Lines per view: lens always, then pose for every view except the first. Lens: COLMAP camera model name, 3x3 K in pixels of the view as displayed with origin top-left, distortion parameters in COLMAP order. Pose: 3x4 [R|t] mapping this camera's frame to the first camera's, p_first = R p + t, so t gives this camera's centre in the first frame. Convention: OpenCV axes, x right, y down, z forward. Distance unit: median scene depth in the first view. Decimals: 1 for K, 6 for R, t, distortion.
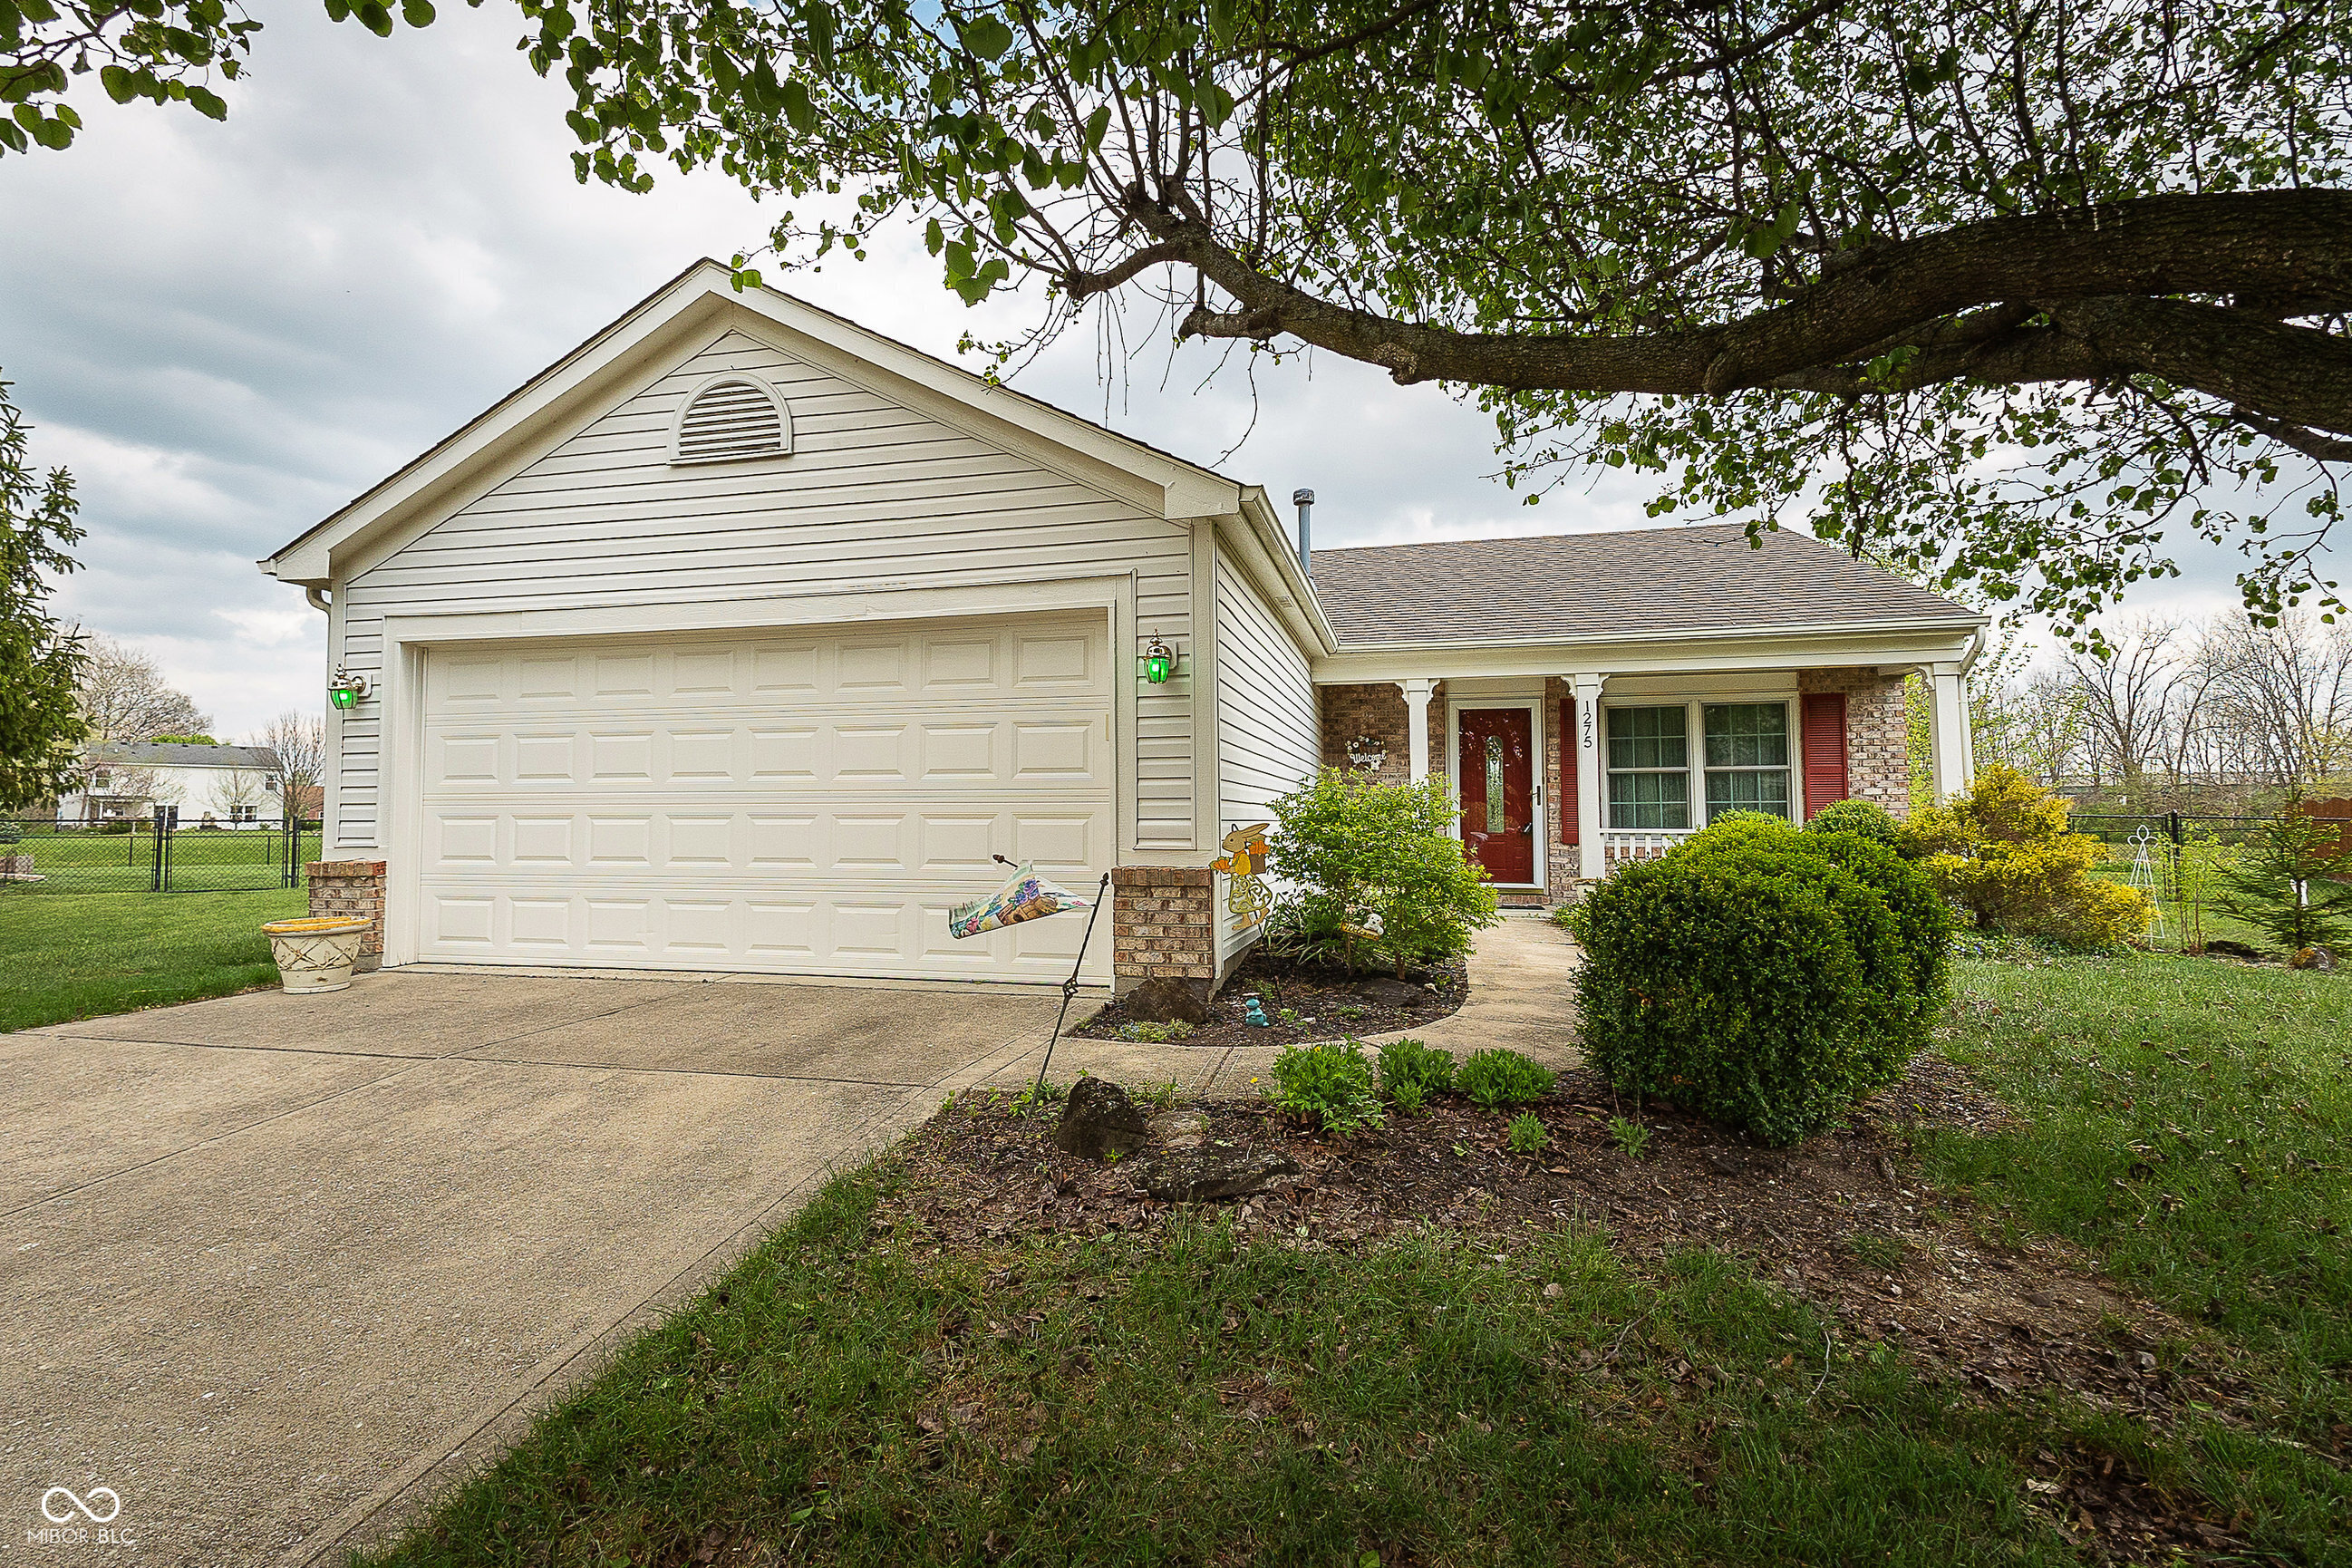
lens RADIAL K [[1088.4, 0, 1183.6], [0, 1088.4, 778.4], [0, 0, 1]] dist [0.009098, 0.000885]
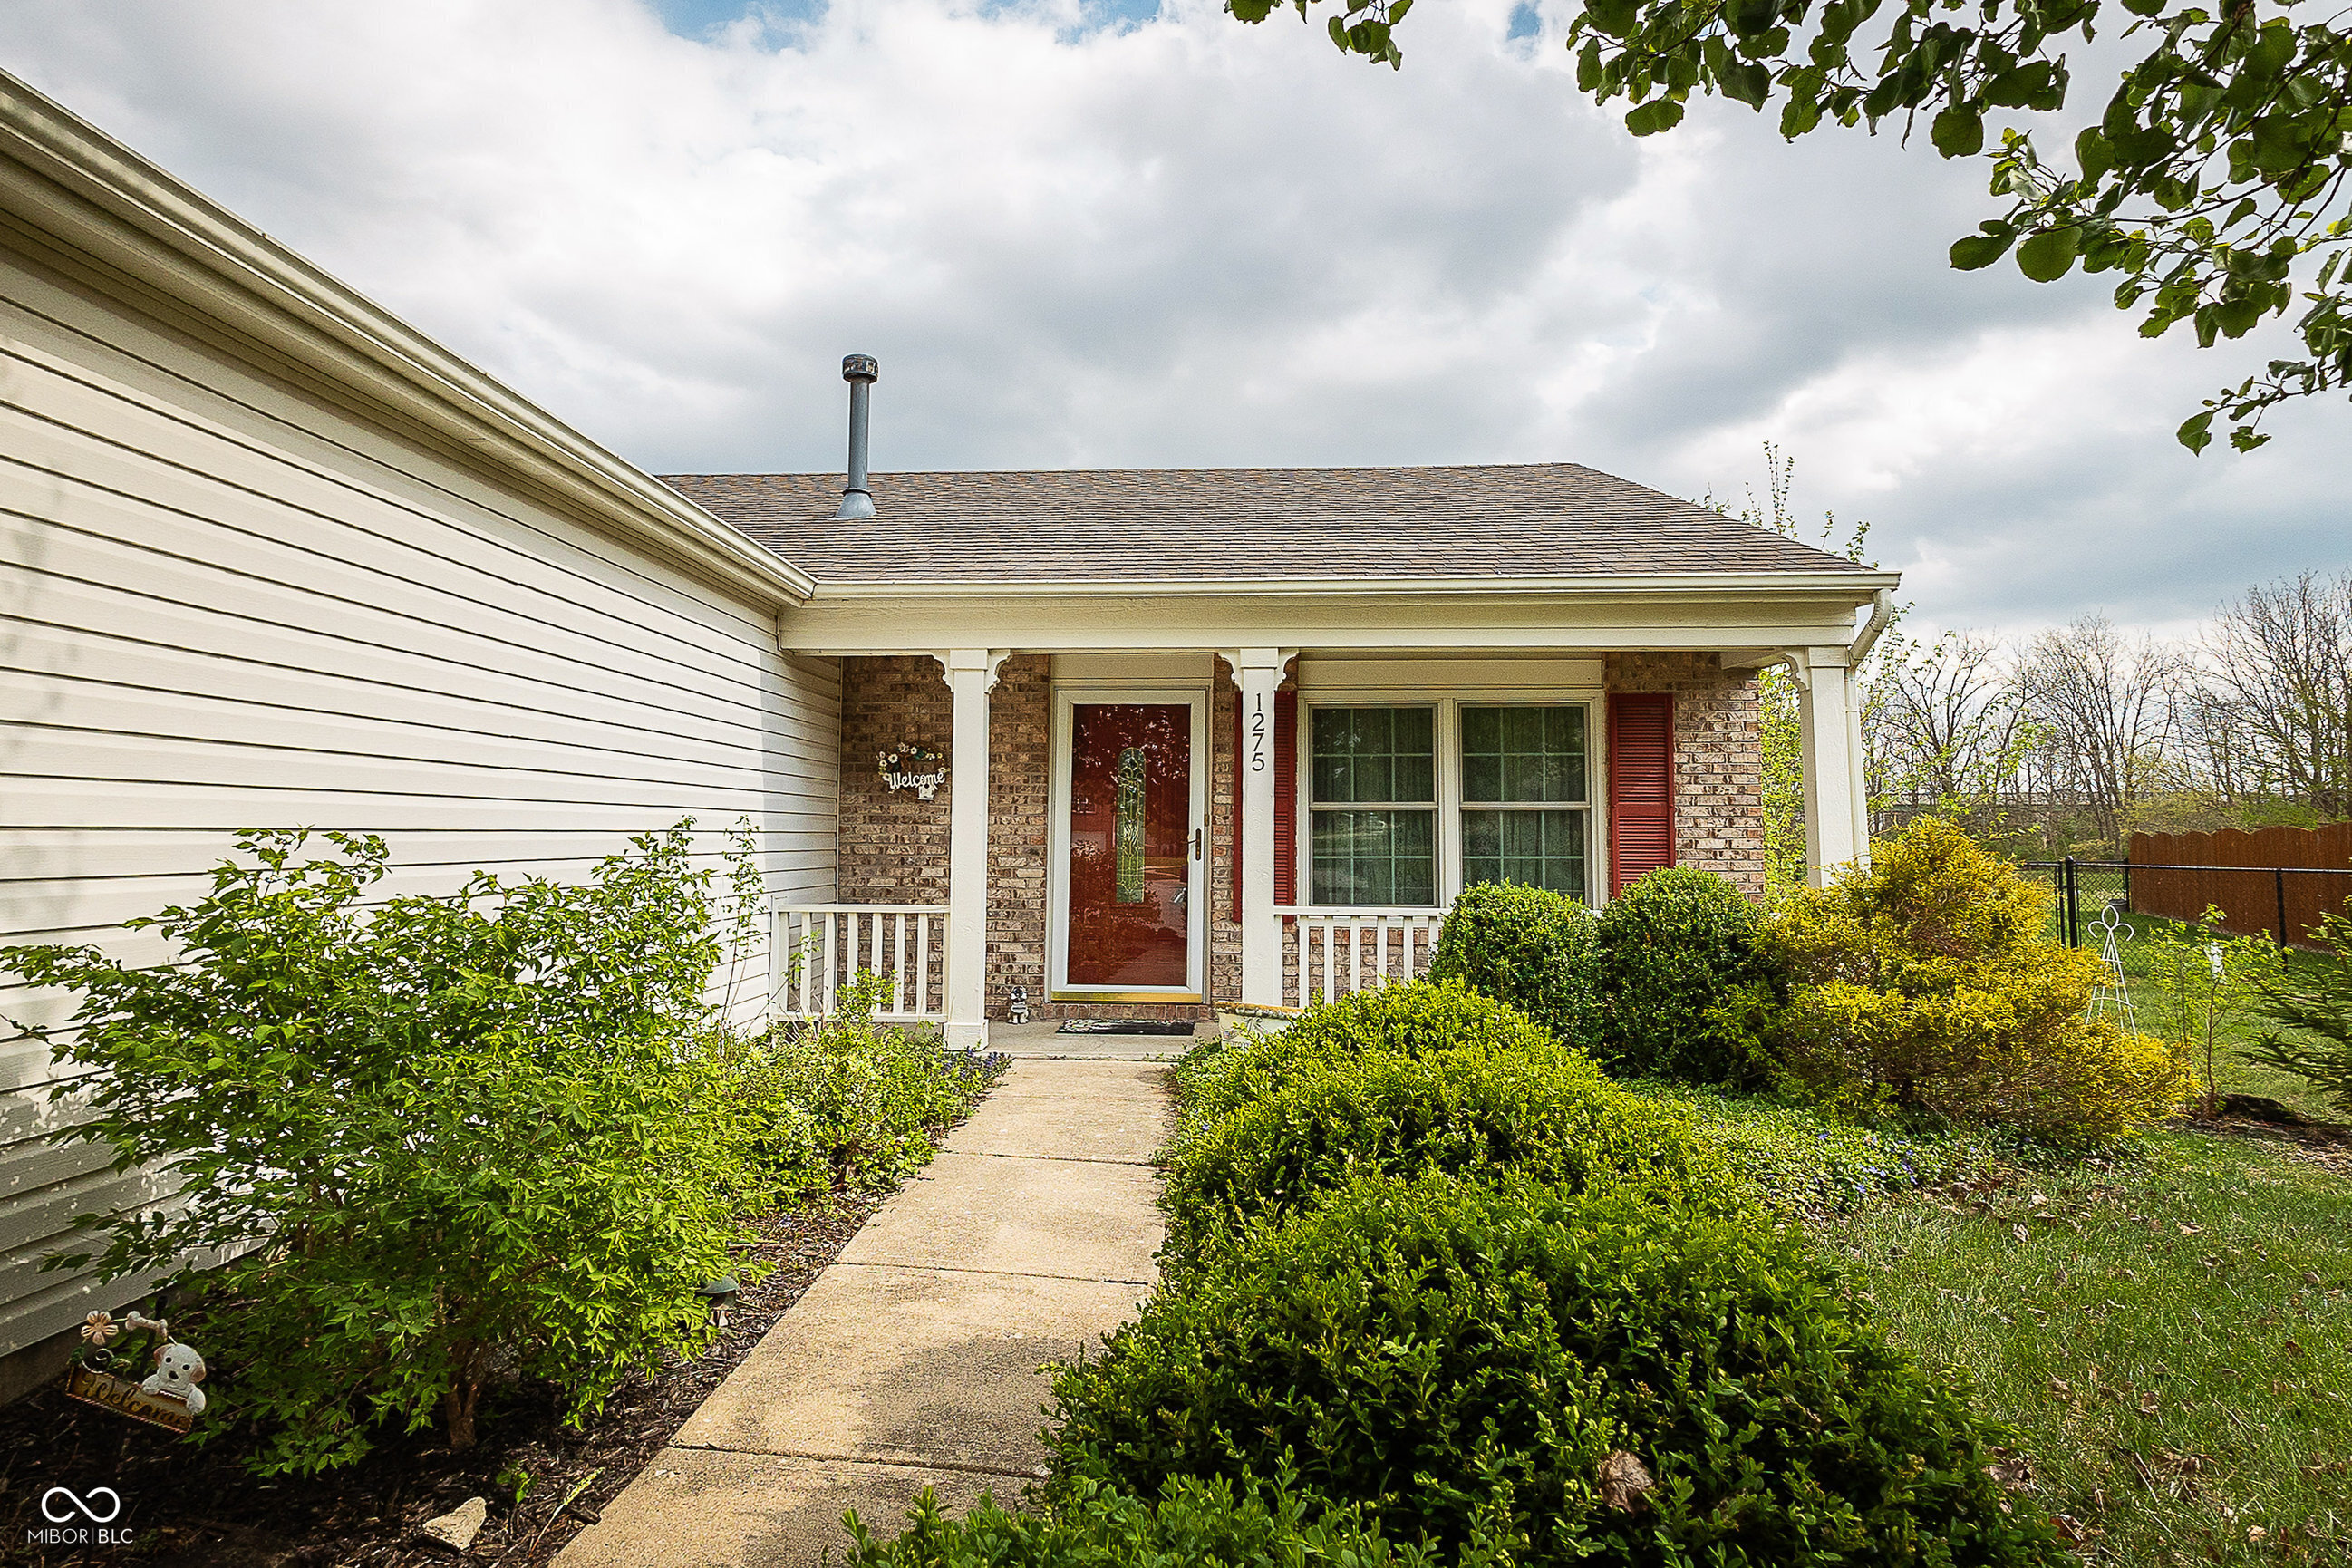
lens RADIAL K [[1088.4, 0, 1100.9], [0, 1088.4, 766.6], [0, 0, 1]] dist [0.009098, 0.000885]
pose [[0.997963, 0.019275, 0.060808, 0.233260], [-0.018620, 0.999763, -0.011316, -0.021136], [-0.061012, 0.010161, 0.998085, 0.381841]]
